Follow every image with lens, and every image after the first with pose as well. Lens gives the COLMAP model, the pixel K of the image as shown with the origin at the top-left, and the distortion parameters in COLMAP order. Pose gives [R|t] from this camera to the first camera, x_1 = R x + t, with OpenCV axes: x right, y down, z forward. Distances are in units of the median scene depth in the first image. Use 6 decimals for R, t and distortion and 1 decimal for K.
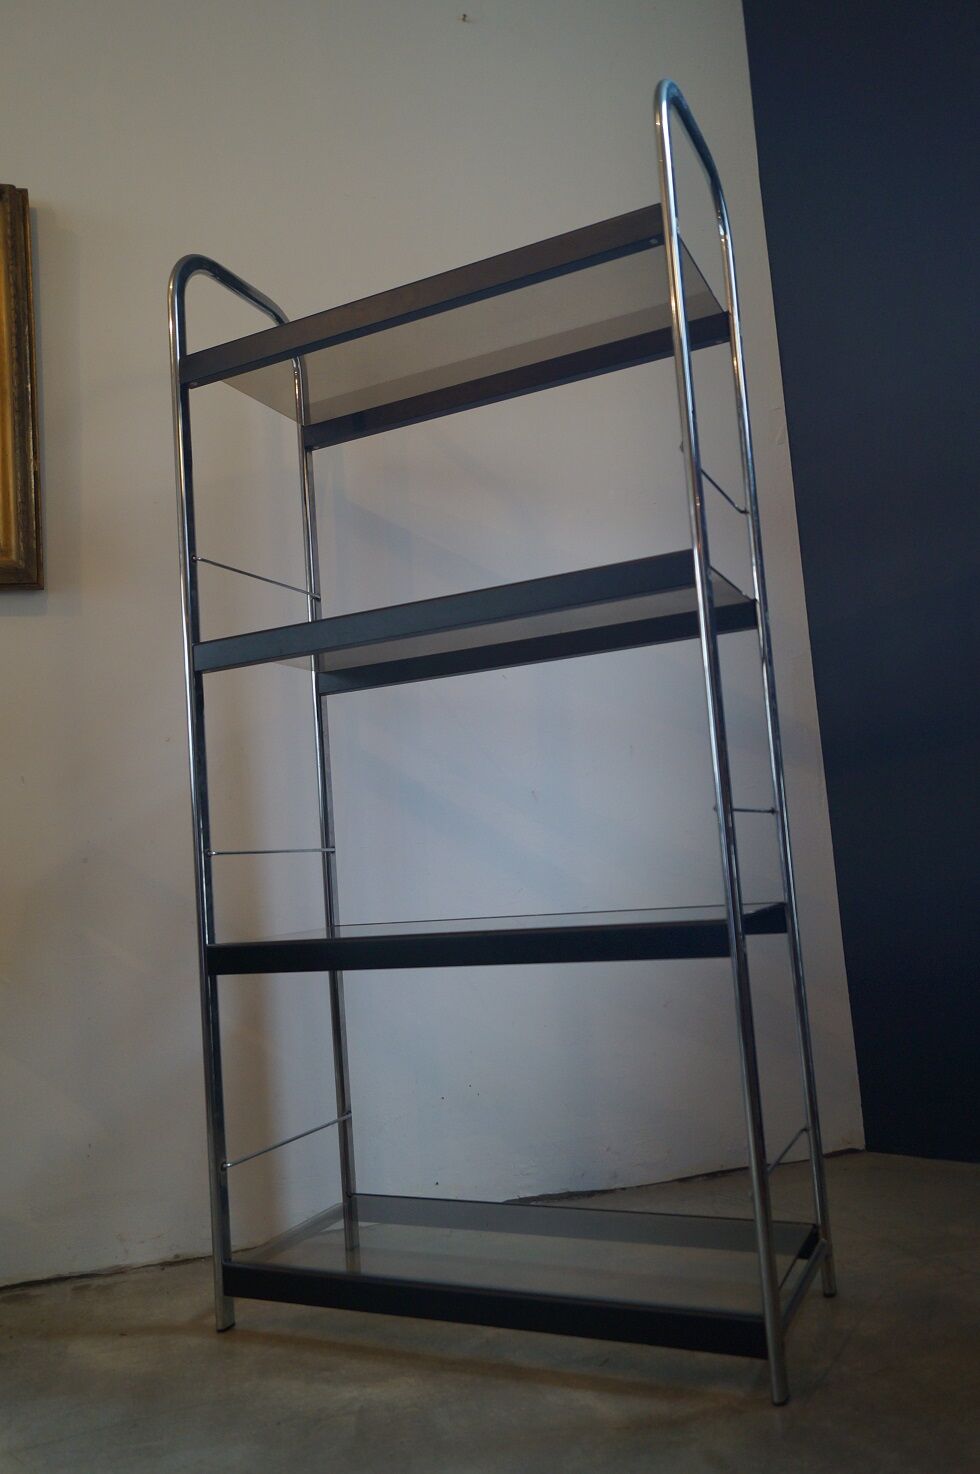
lens RADIAL K [[1130.2, 0, 490.0], [0, 1130.2, 737.0], [0, 0, 1]] dist [0.001638, 0.008476]
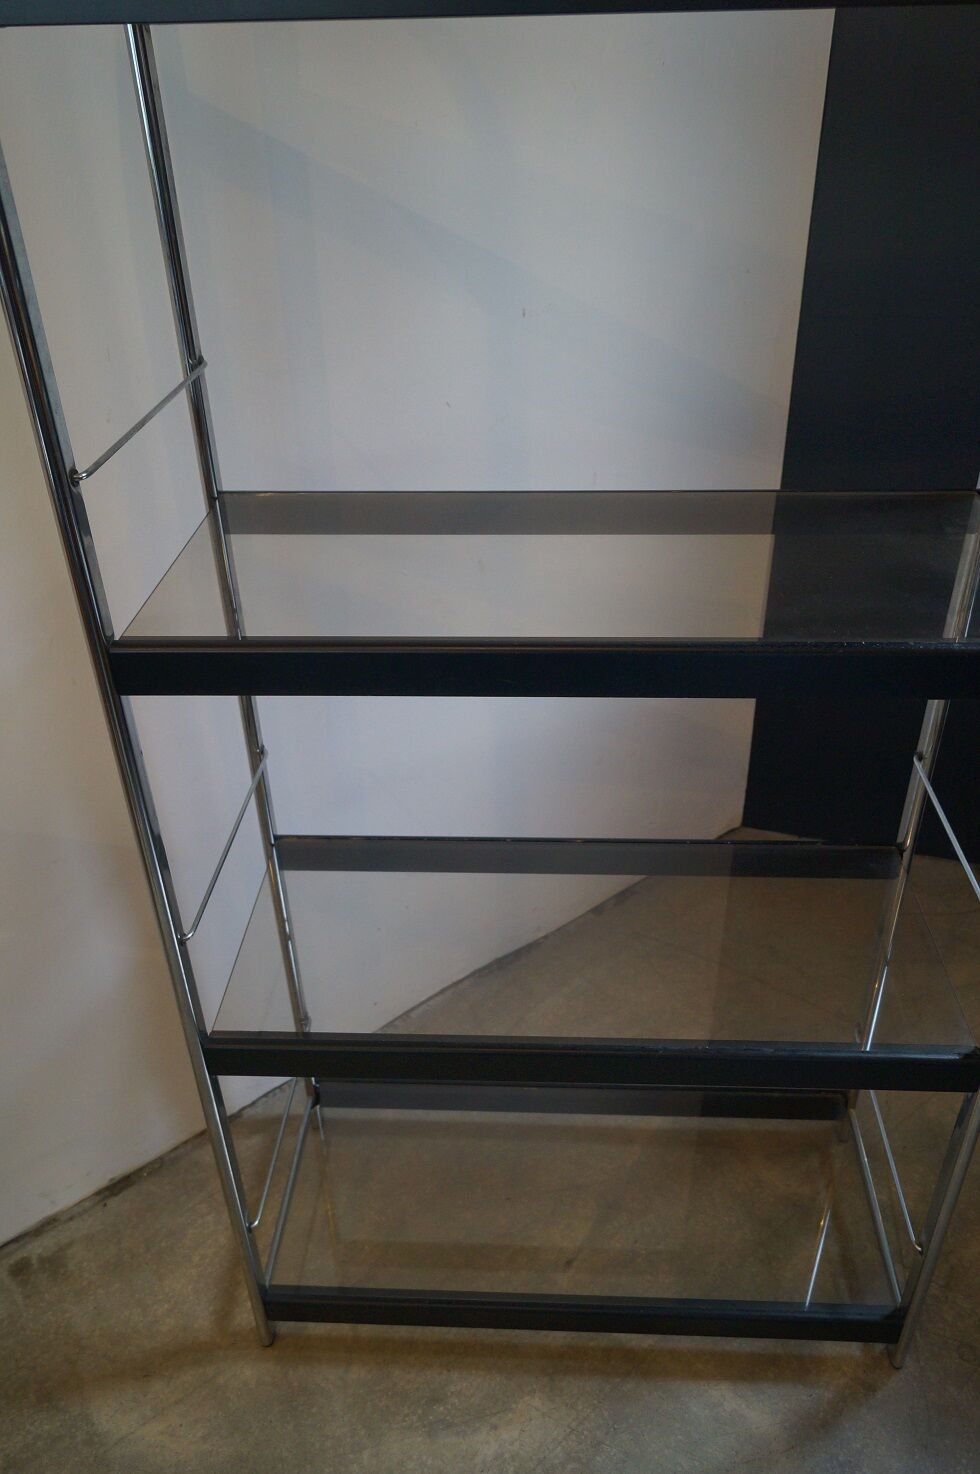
lens RADIAL K [[1130.2, 0, 490.0], [0, 1130.2, 737.0], [0, 0, 1]] dist [0.001638, 0.008476]
pose [[0.921312, -0.158866, 0.354889, -0.279326], [-0.093126, 0.796000, 0.598090, -0.356424], [-0.377508, -0.584077, 0.718569, 0.505927]]
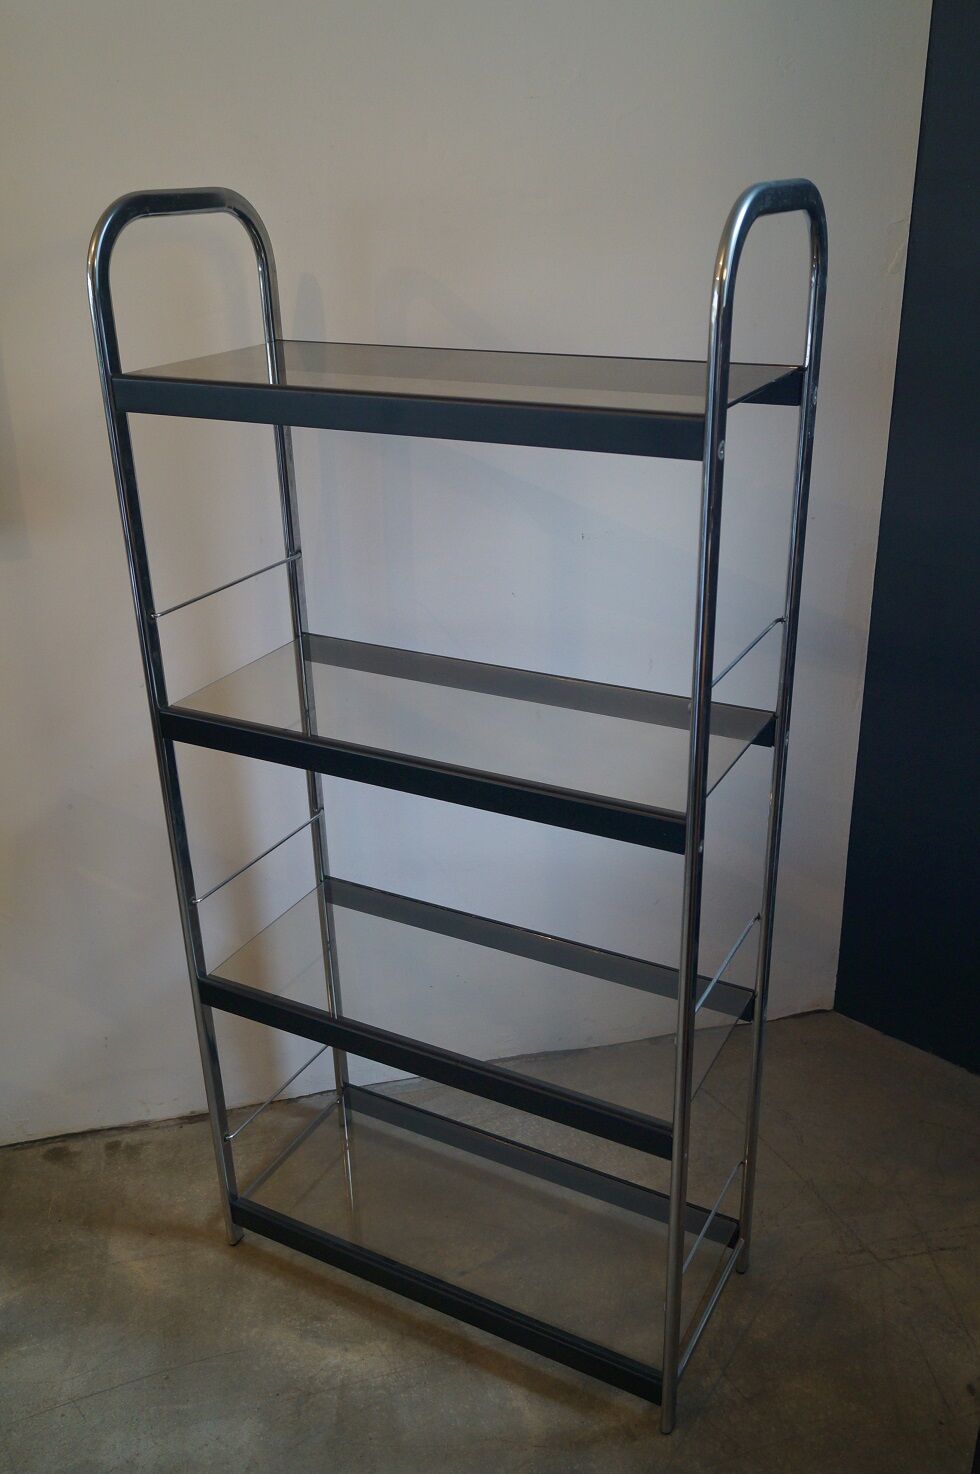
lens RADIAL K [[1283.6, 0, 490.0], [0, 1283.6, 737.0], [0, 0, 1]] dist [0.008058, -0.002849]
pose [[0.997684, 0.065213, -0.019361, 0.024080], [-0.045882, 0.855205, 0.516254, -0.578840], [0.050224, -0.514170, 0.856216, 0.105839]]
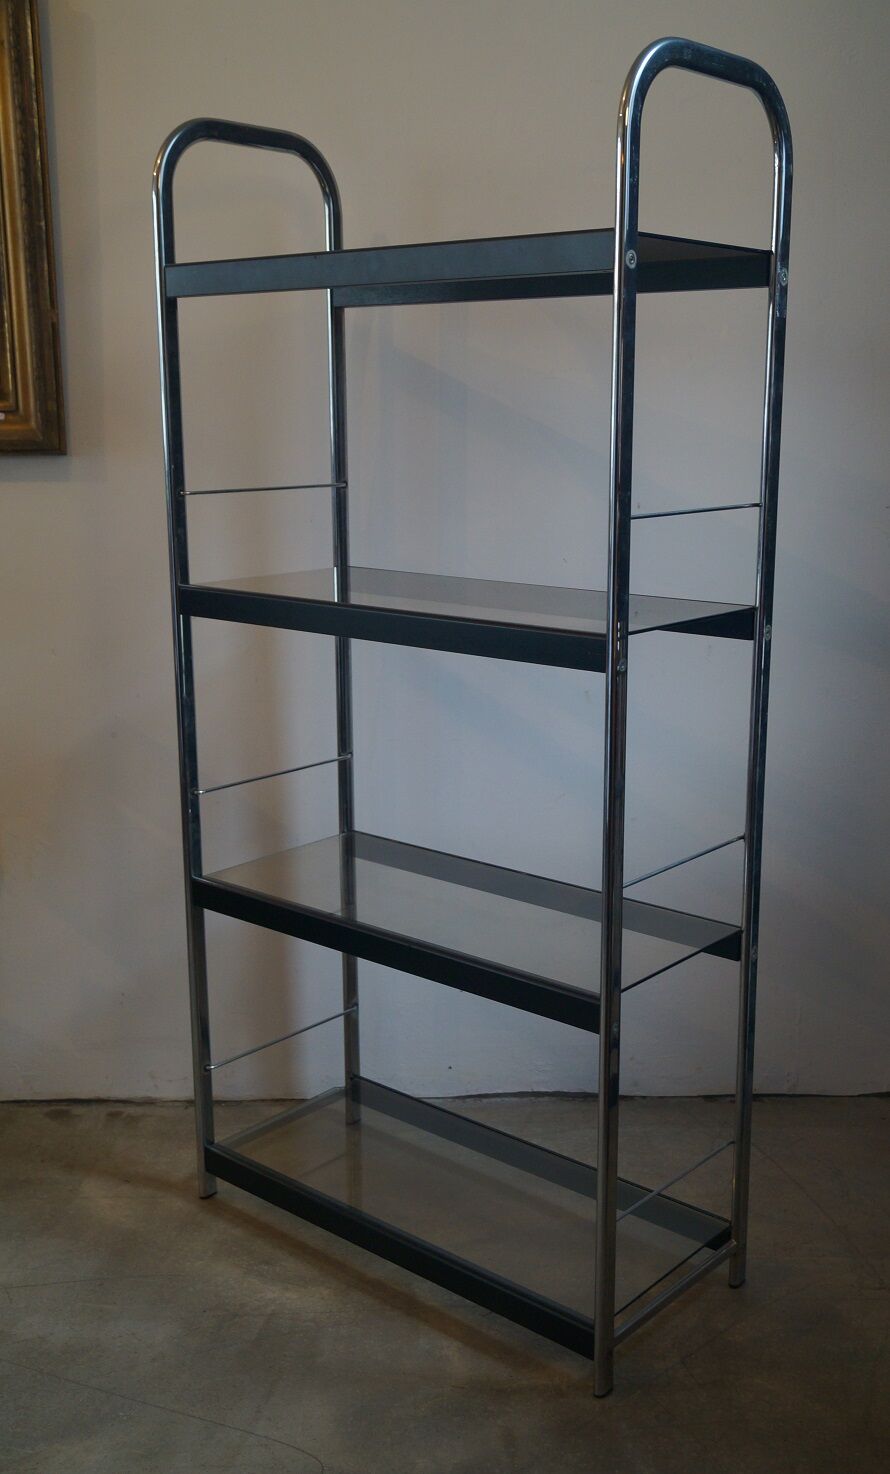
lens RADIAL K [[1520.5, 0, 503.4], [0, 1520.5, 732.2], [0, 0, 1]] dist [0.000669, -0.010138]
pose [[0.967803, 0.128236, -0.216595, 0.288647], [-0.048902, 0.939890, 0.337958, -0.396084], [0.246914, -0.316484, 0.915899, -0.159108]]
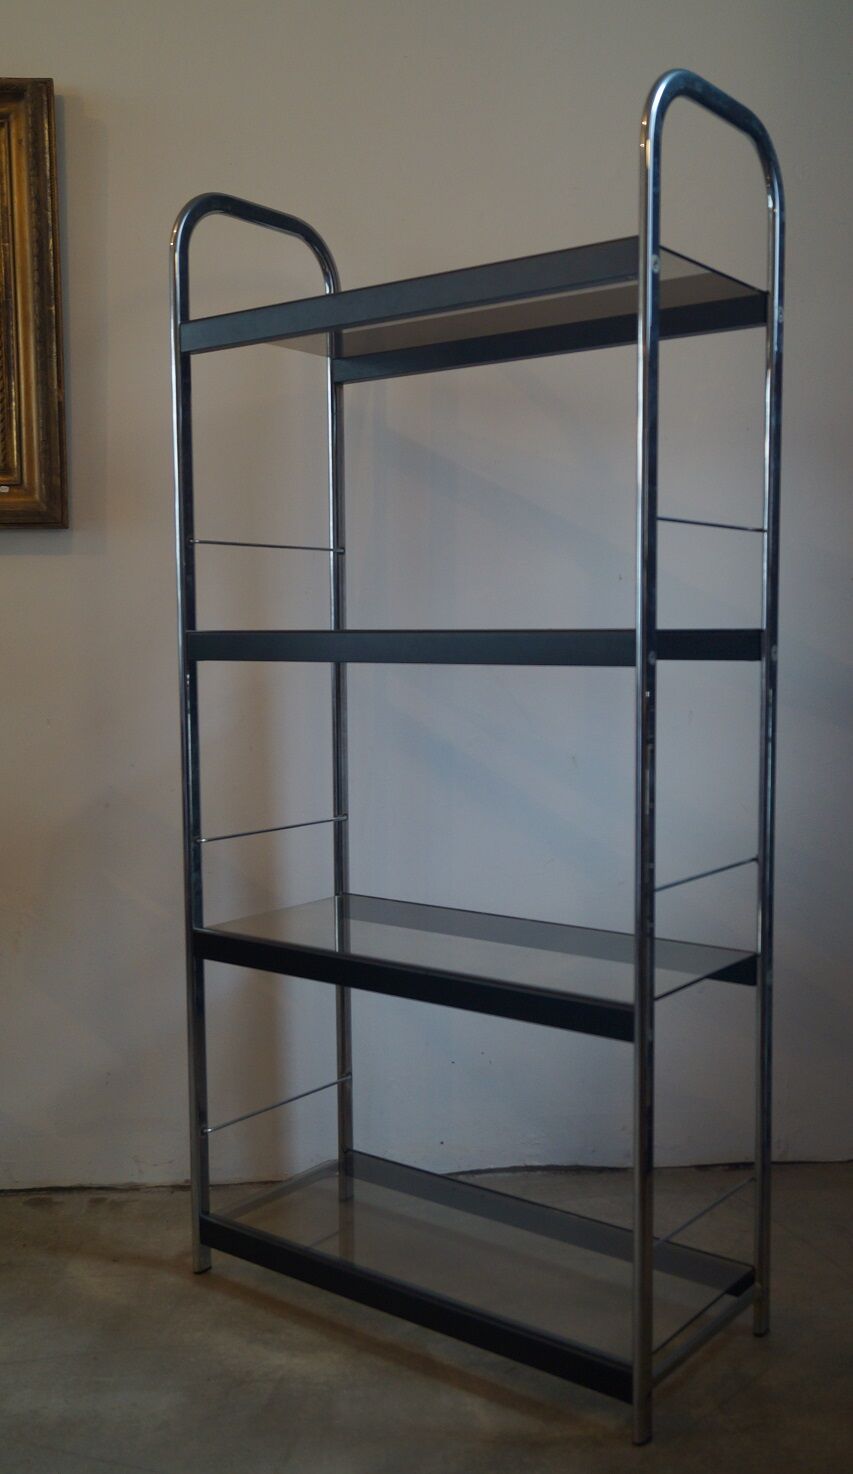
lens RADIAL K [[1397.5, 0, 499.1], [0, 1397.5, 733.9], [0, 0, 1]] dist [-0.007511, 0.009062]
pose [[0.981425, 0.086052, -0.171465, 0.208027], [-0.050853, 0.978477, 0.199993, -0.238461], [0.184985, -0.187559, 0.964677, -0.133059]]
